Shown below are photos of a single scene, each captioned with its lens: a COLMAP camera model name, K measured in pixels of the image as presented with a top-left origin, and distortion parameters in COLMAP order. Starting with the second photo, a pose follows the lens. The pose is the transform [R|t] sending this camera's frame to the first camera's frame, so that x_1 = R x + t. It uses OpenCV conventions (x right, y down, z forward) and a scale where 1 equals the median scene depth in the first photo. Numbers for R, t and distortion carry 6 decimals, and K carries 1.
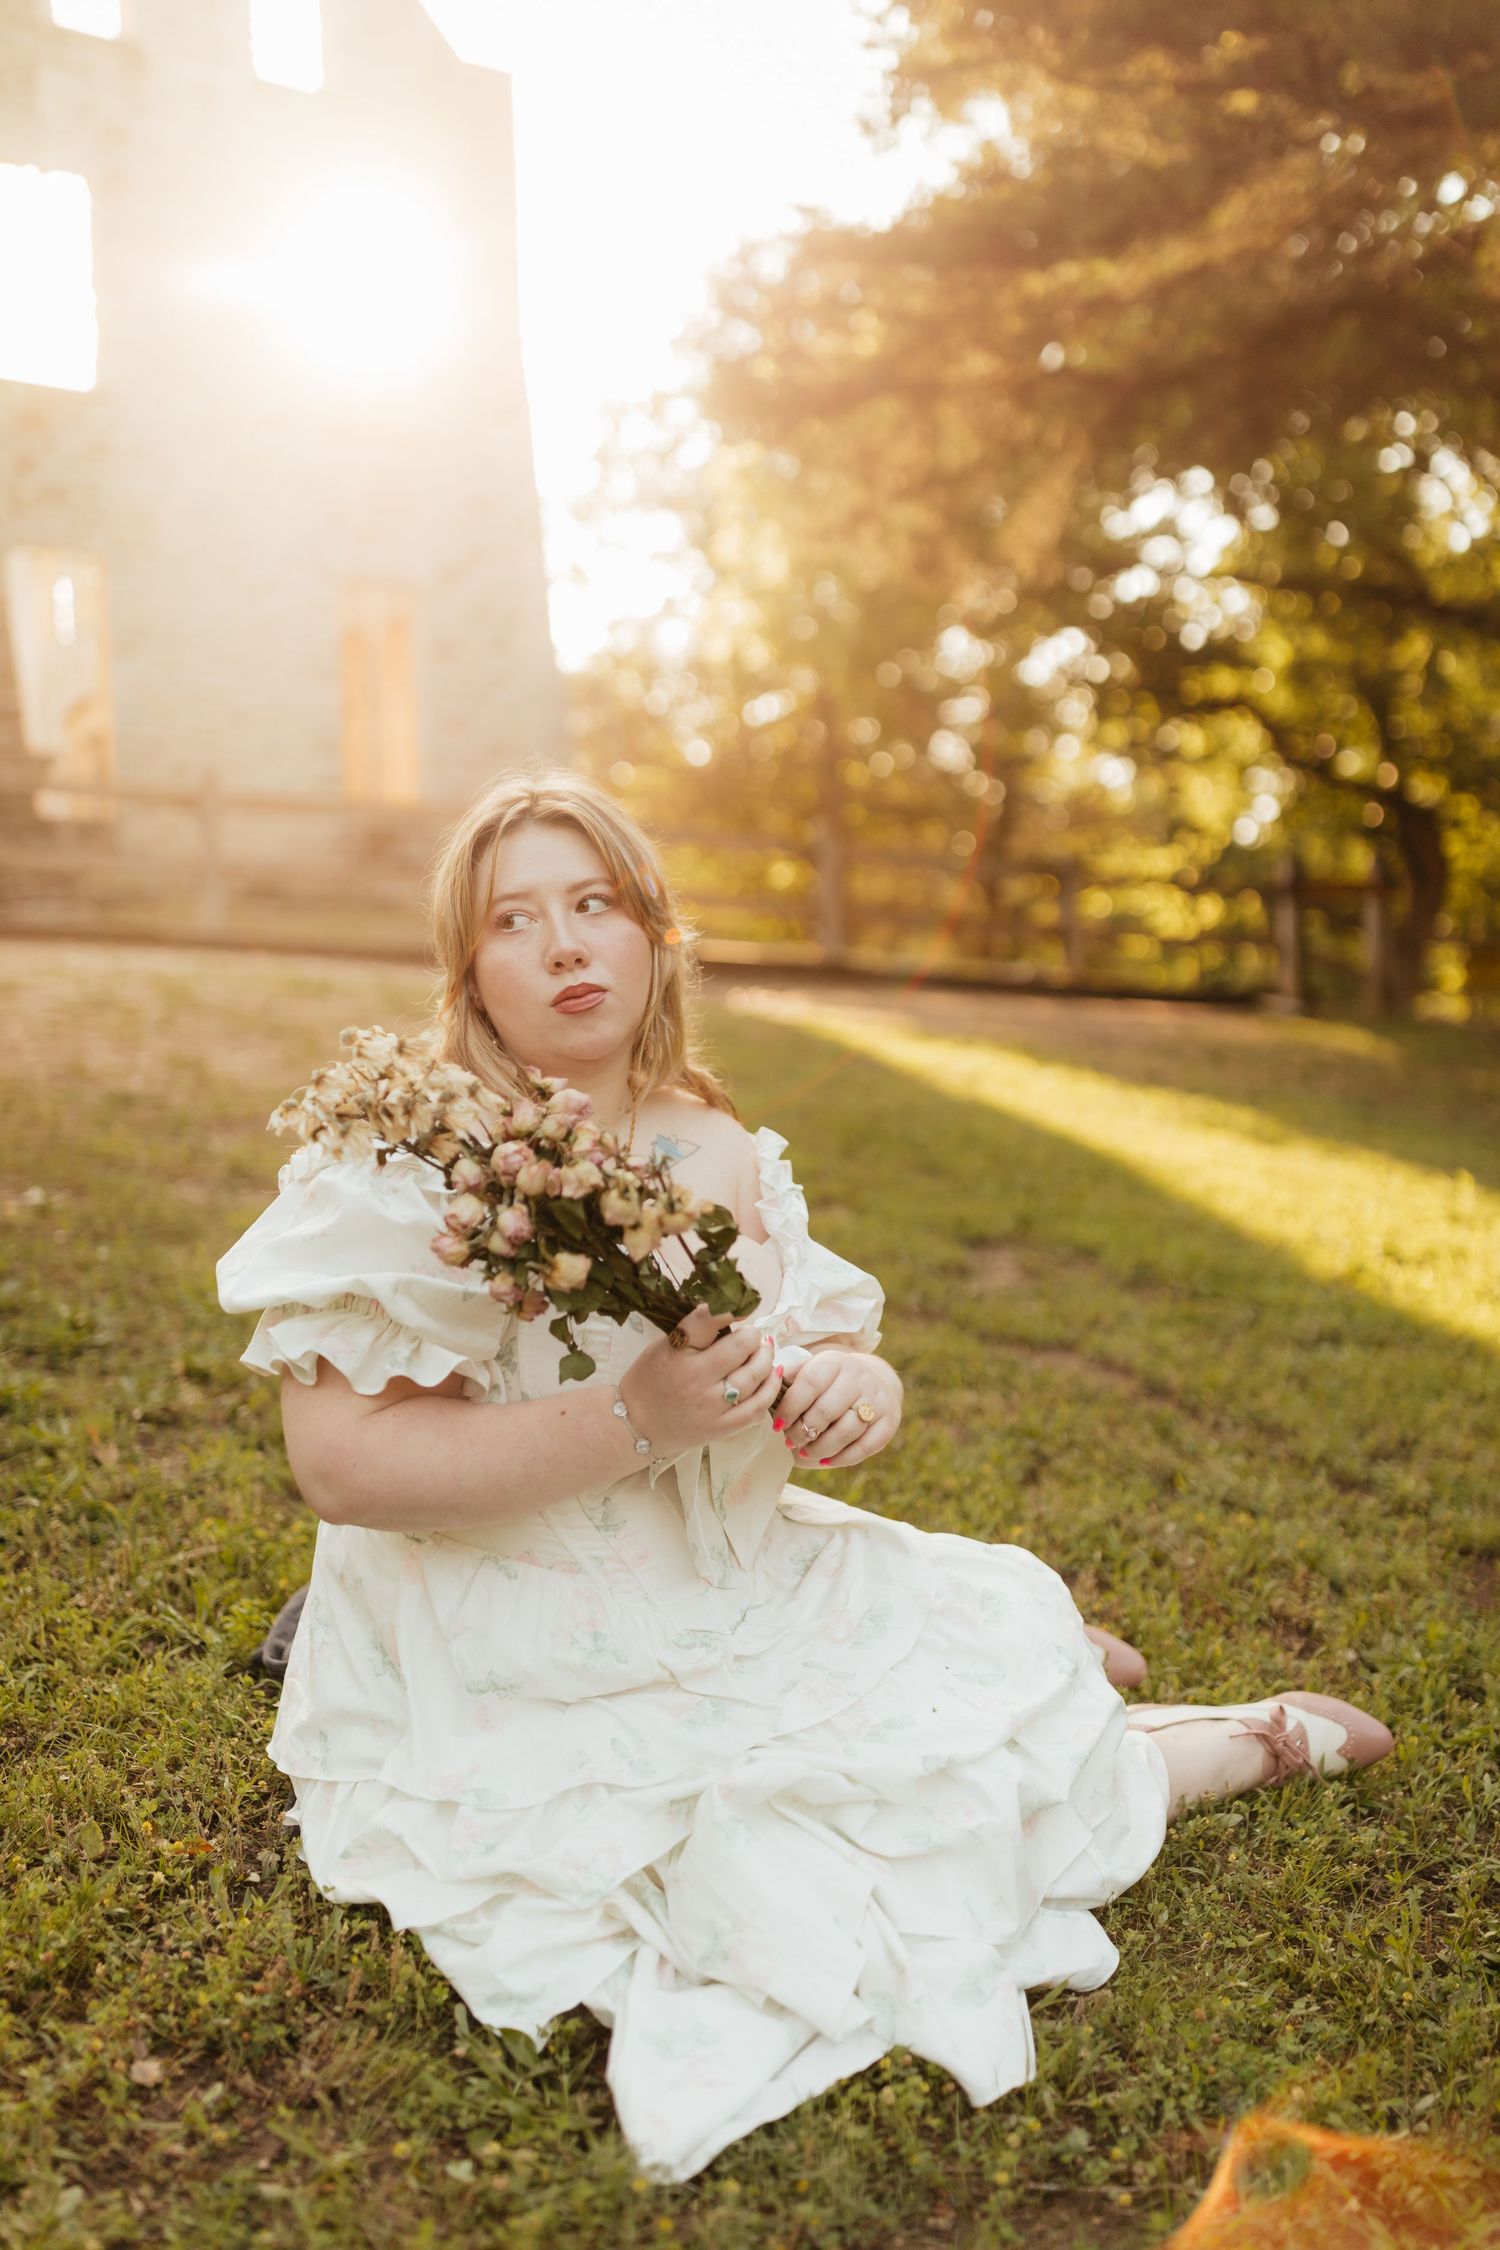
lens RADIAL K [[1861.0, 0, 750.0], [0, 1861.0, 1125.0], [0, 0, 1]] dist [0.046045, 0.000097]
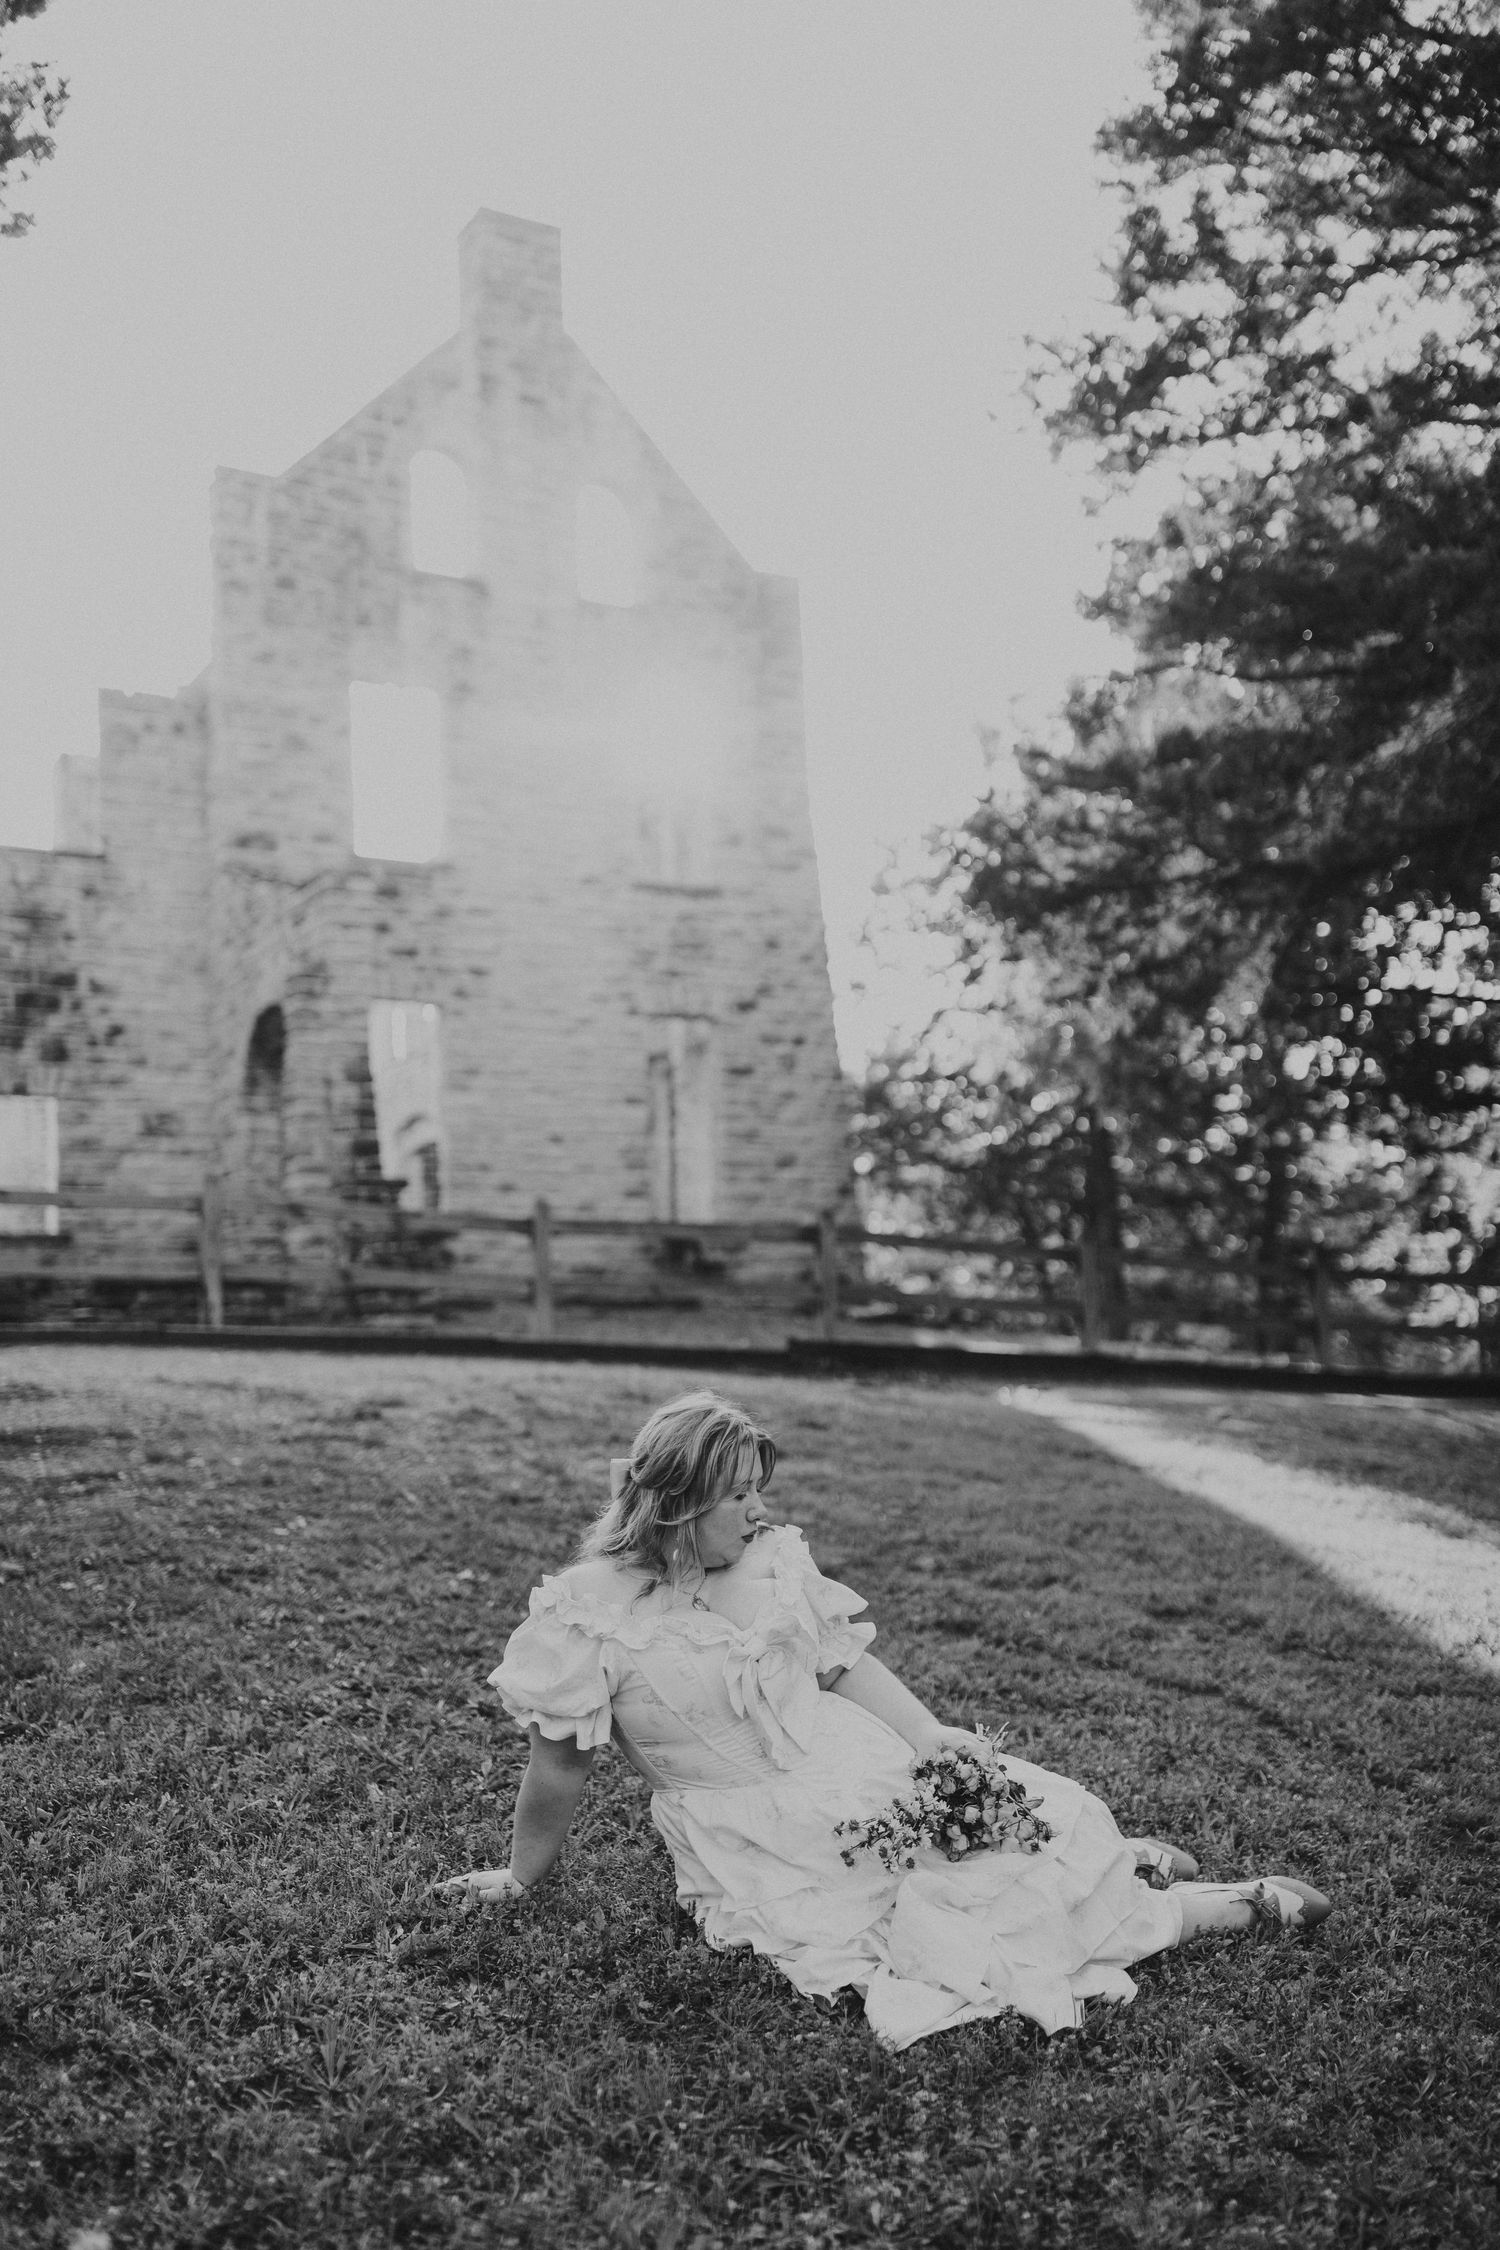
lens RADIAL K [[1861.0, 0, 750.0], [0, 1861.0, 1125.0], [0, 0, 1]] dist [0.046045, 0.000097]
pose [[0.988133, -0.035438, -0.149454, 0.050984], [0.004658, 0.979487, -0.201453, -0.010877], [0.153528, 0.198366, 0.968029, -0.431540]]
